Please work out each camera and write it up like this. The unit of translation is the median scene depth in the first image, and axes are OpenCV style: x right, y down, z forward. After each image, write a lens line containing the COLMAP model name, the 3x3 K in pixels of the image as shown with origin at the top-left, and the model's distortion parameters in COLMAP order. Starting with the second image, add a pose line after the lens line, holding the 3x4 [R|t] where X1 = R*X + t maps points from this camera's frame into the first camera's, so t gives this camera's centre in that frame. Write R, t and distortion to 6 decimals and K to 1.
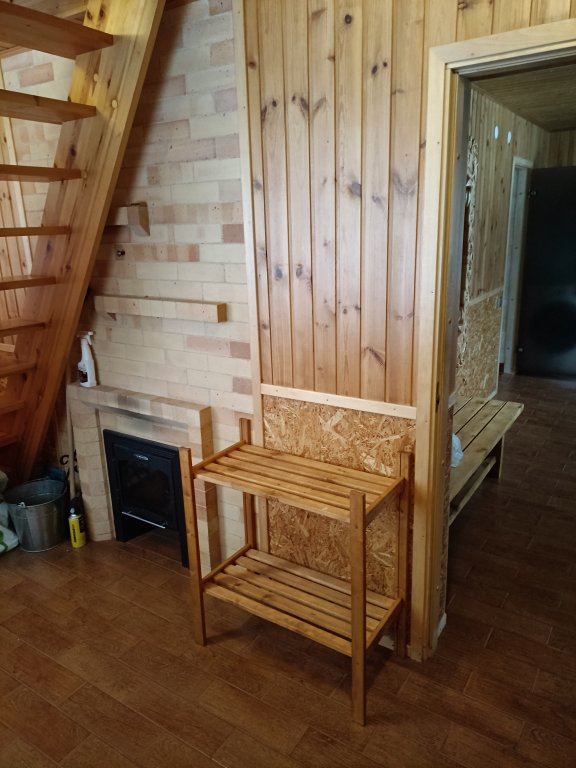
lens RADIAL K [[576.0, 0, 289.7], [0, 576.0, 385.2], [0, 0, 1]] dist [0.077264, -0.062918]
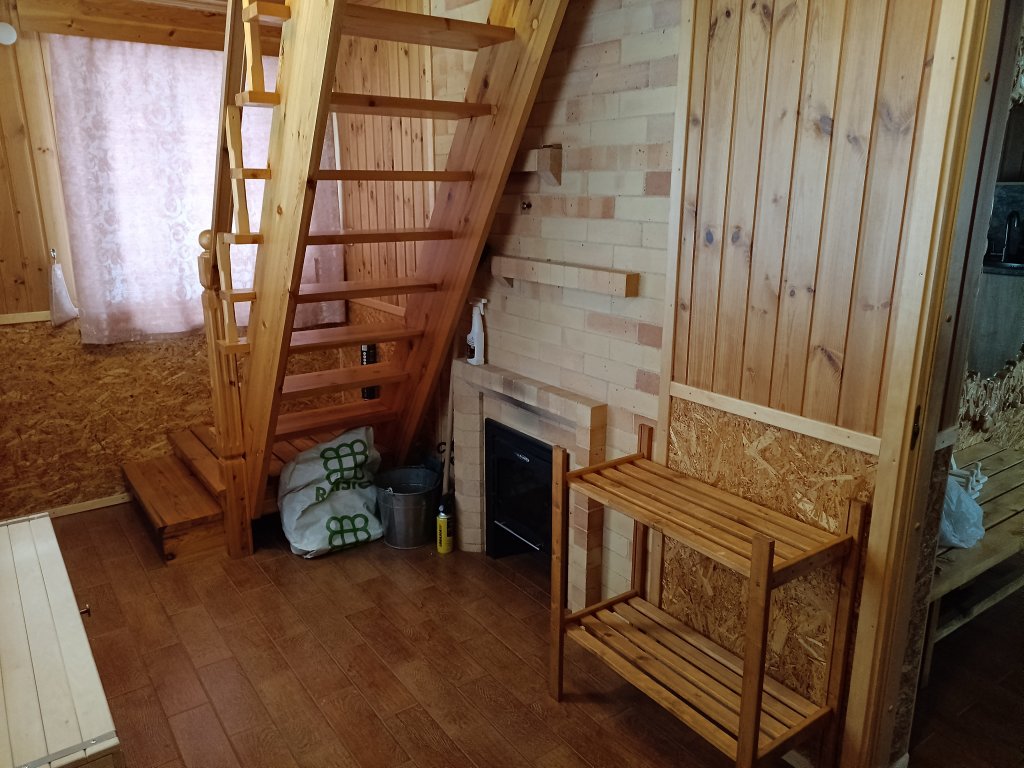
lens RADIAL K [[768.0, 0, 509.8], [0, 768.0, 387.5], [0, 0, 1]] dist [0.077264, -0.062918]
pose [[0.932194, 0.125215, -0.339612, 0.100575], [-0.129986, 0.991477, 0.008762, 0.024423], [0.337815, 0.035977, 0.940525, -0.029847]]
